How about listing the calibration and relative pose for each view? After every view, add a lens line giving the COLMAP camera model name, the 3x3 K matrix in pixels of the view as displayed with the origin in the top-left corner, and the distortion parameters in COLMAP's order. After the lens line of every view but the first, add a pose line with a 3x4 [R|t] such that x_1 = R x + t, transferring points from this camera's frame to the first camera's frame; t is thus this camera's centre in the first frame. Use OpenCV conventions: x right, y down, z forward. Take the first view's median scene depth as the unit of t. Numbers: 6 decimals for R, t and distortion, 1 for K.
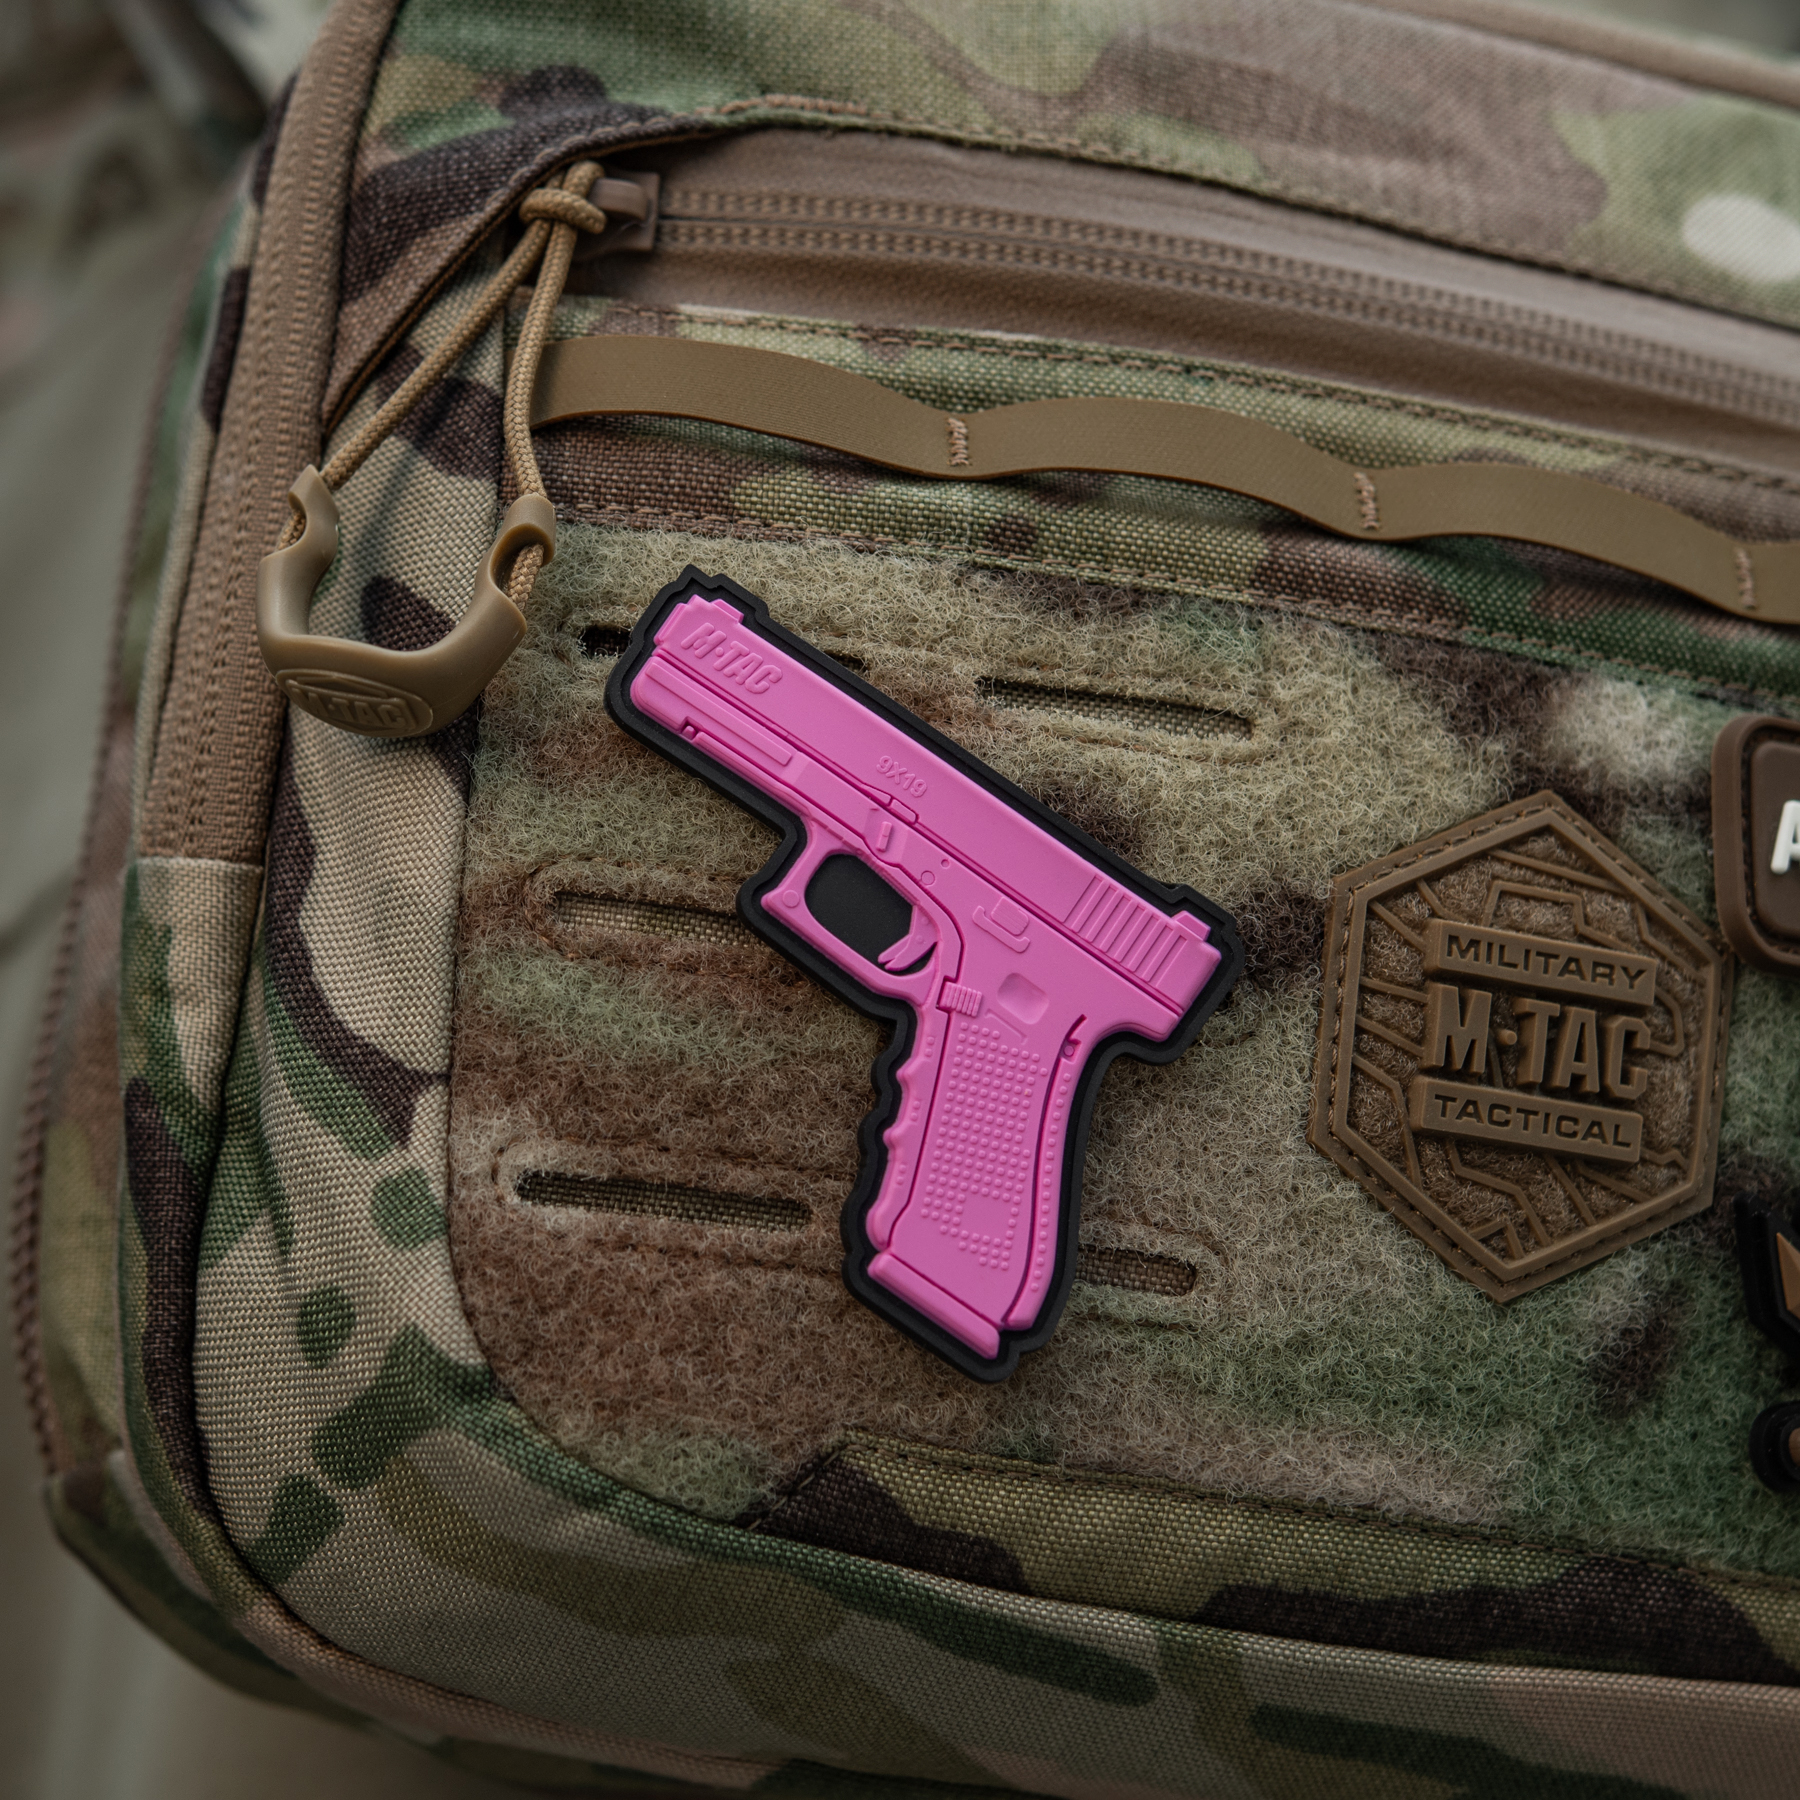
lens RADIAL K [[5027.0, 0, 843.9], [0, 5027.0, 804.8], [0, 0, 1]] dist [0.004389, 0.000000]
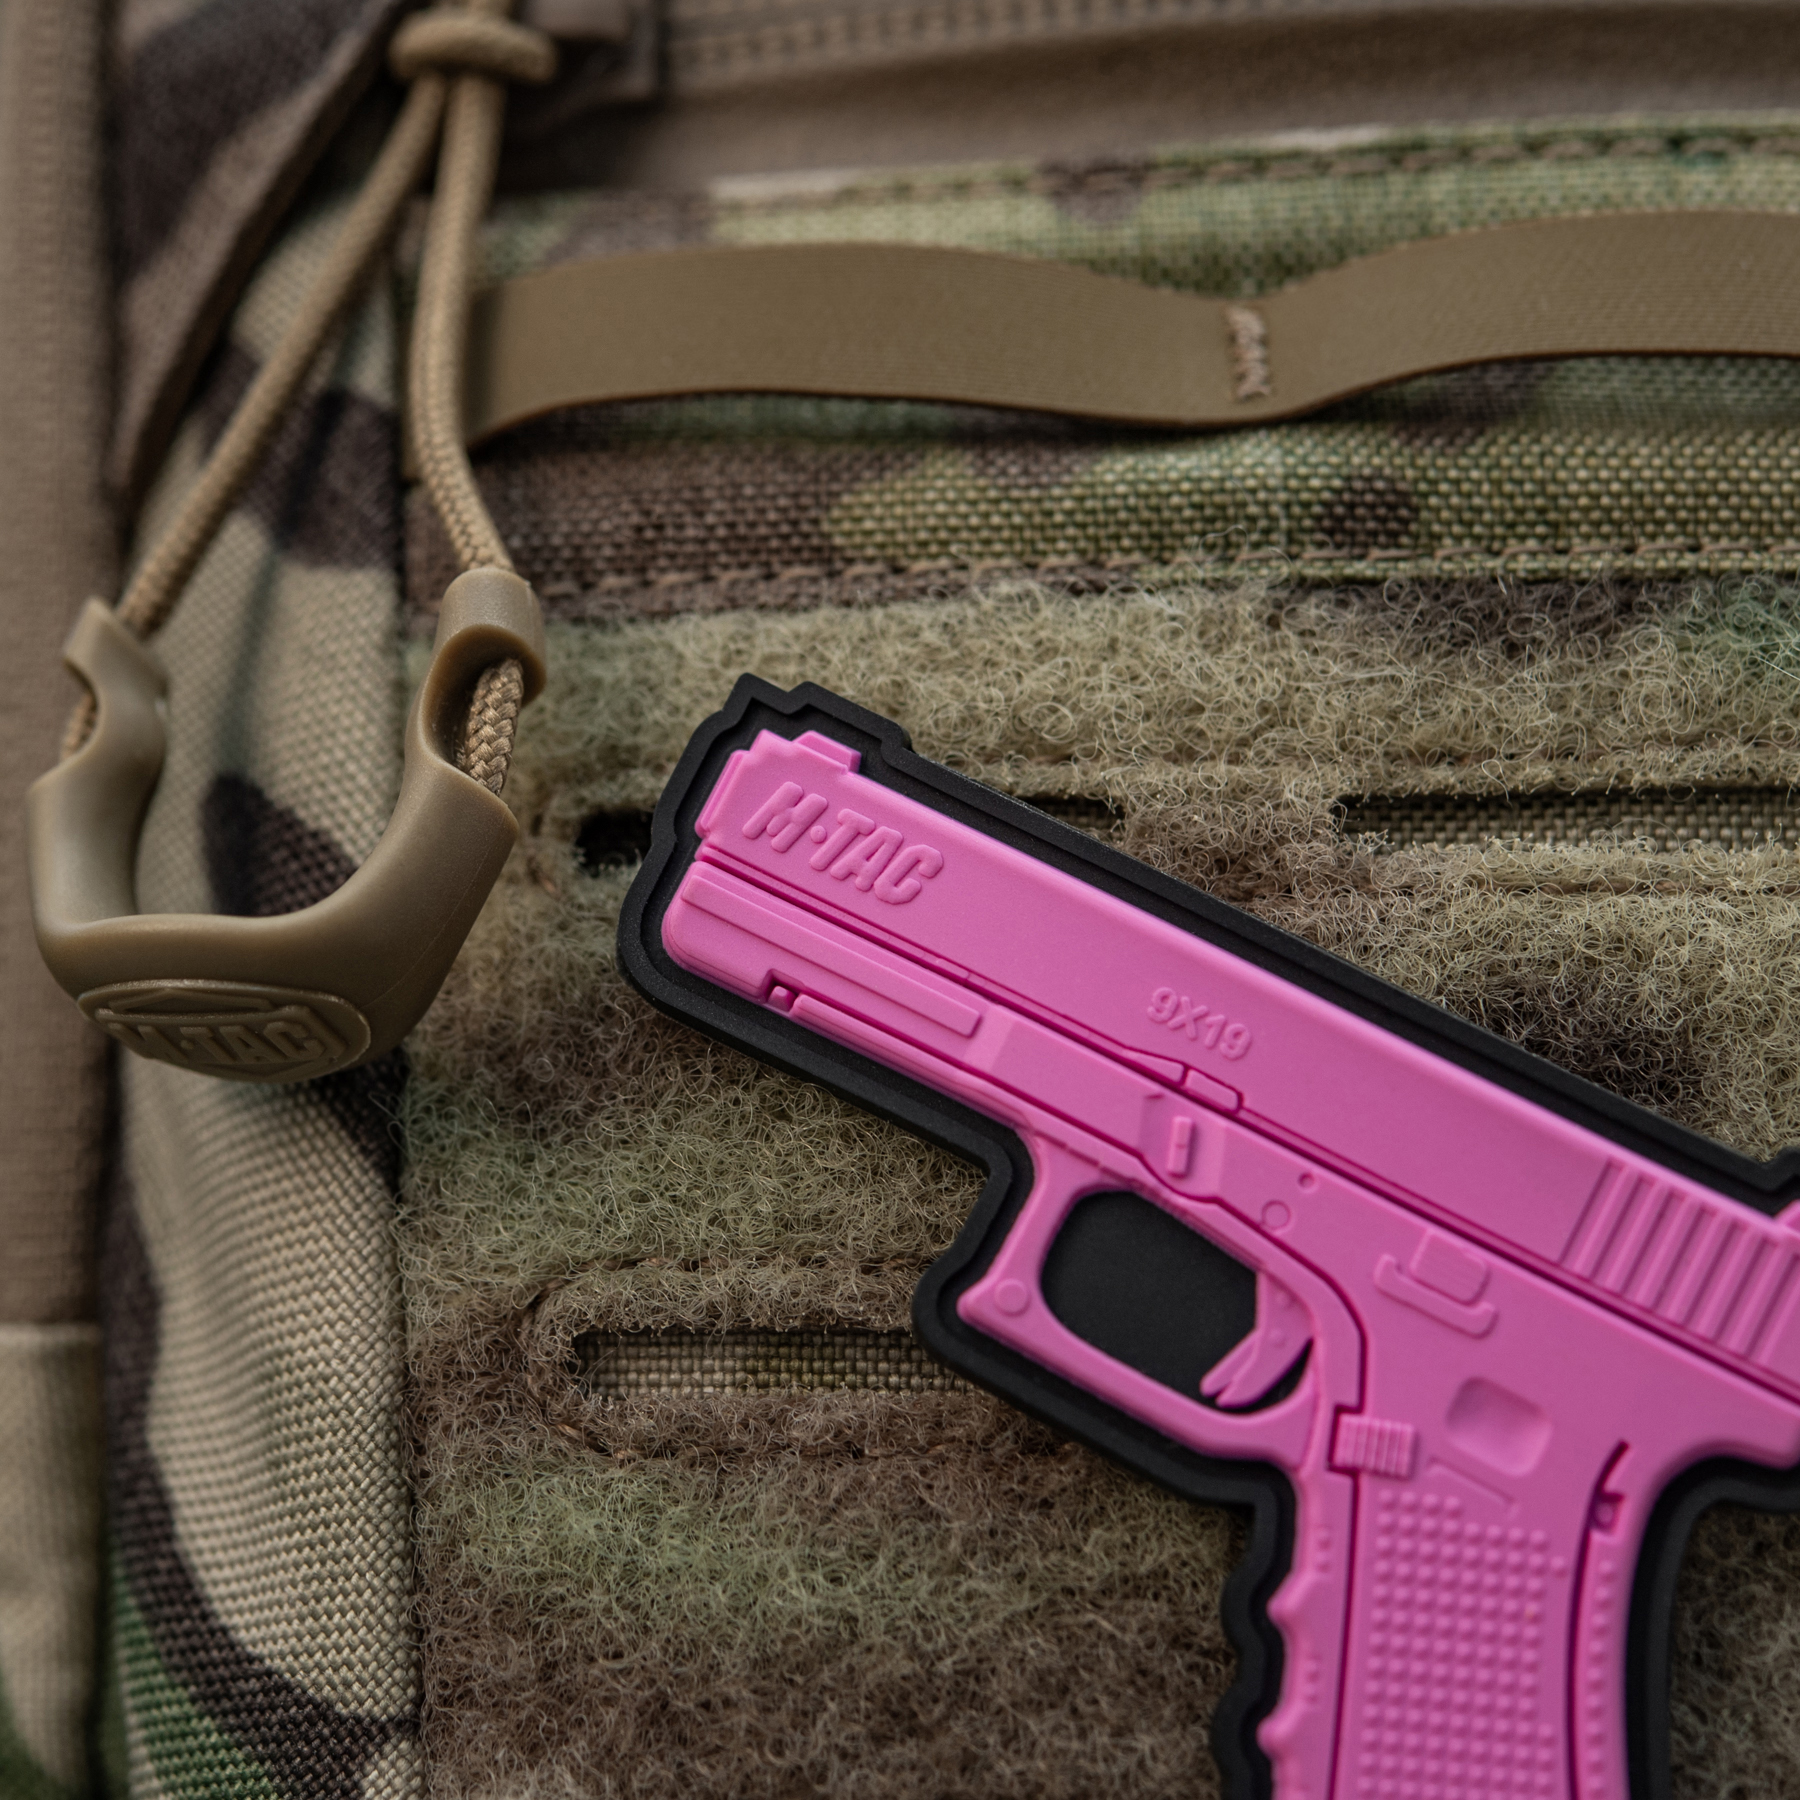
lens RADIAL K [[5027.0, 0, 831.9], [0, 5027.0, 900.8], [0, 0, 1]] dist [0.004389, 0.000000]
pose [[0.974731, -0.146626, -0.168523, 0.062095], [0.151337, 0.988362, 0.015387, -0.030953], [0.164306, -0.040502, 0.985578, 0.484082]]
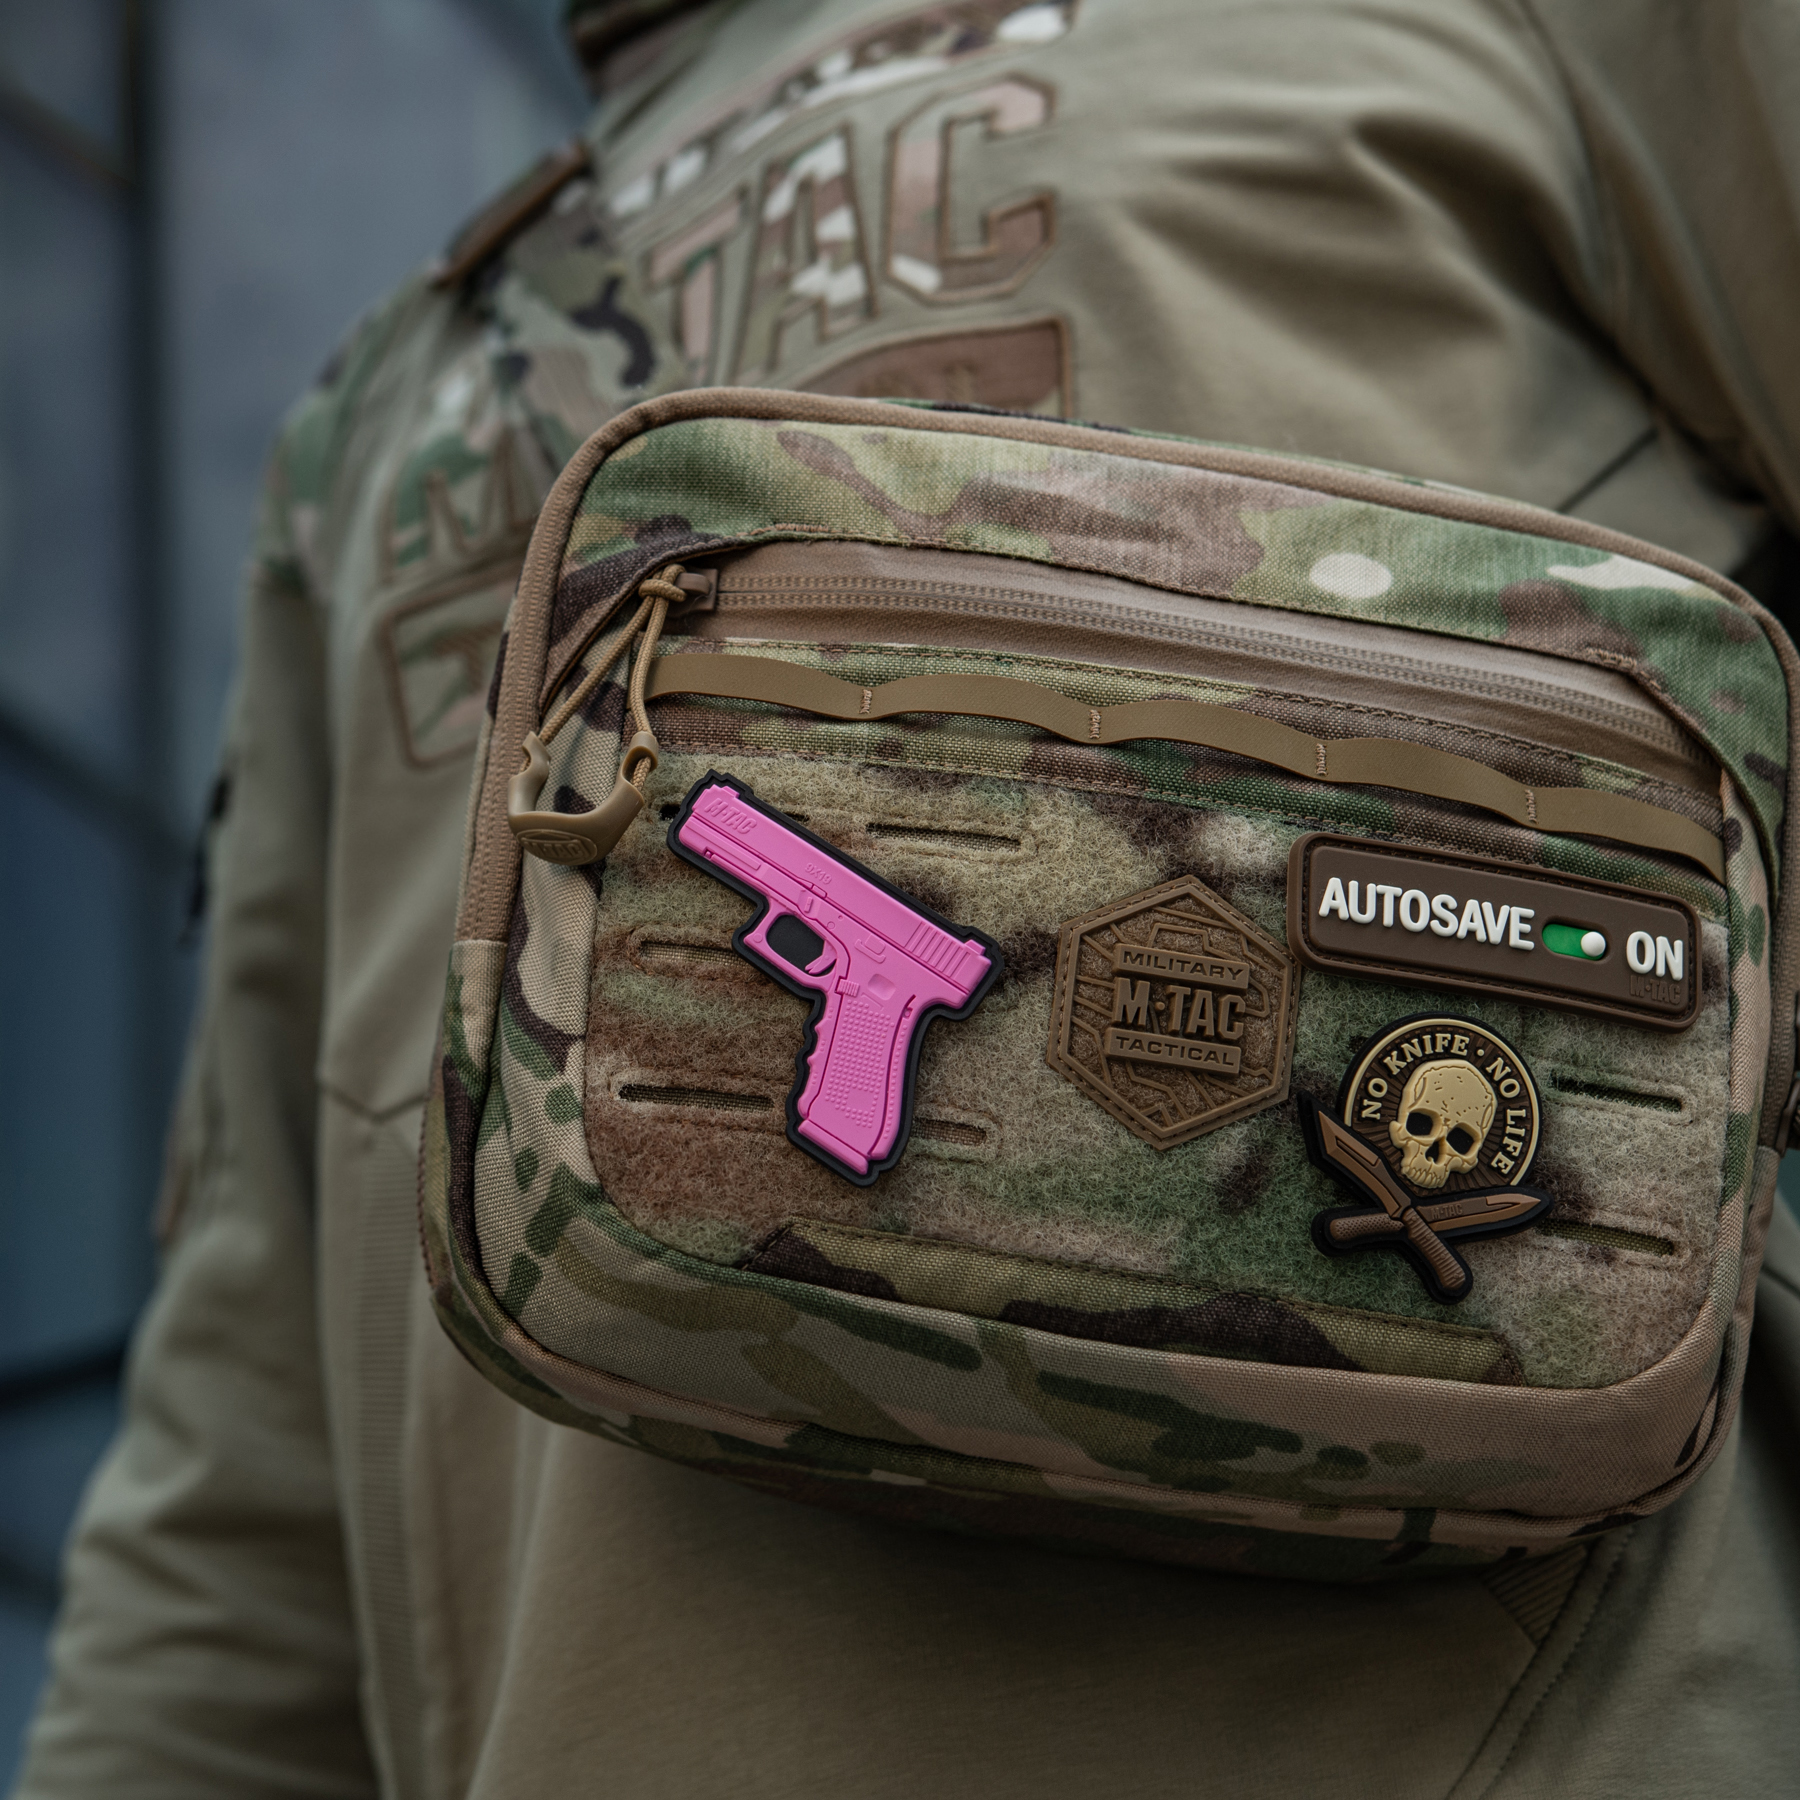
lens RADIAL K [[4556.1, 0, 819.7], [0, 4556.1, 875.5], [0, 0, 1]] dist [0.173566, 0.000000]
pose [[0.978916, -0.041502, -0.200005, 0.351067], [0.025179, 0.996191, -0.083478, 0.136839], [0.202707, 0.076682, 0.976232, -0.670013]]
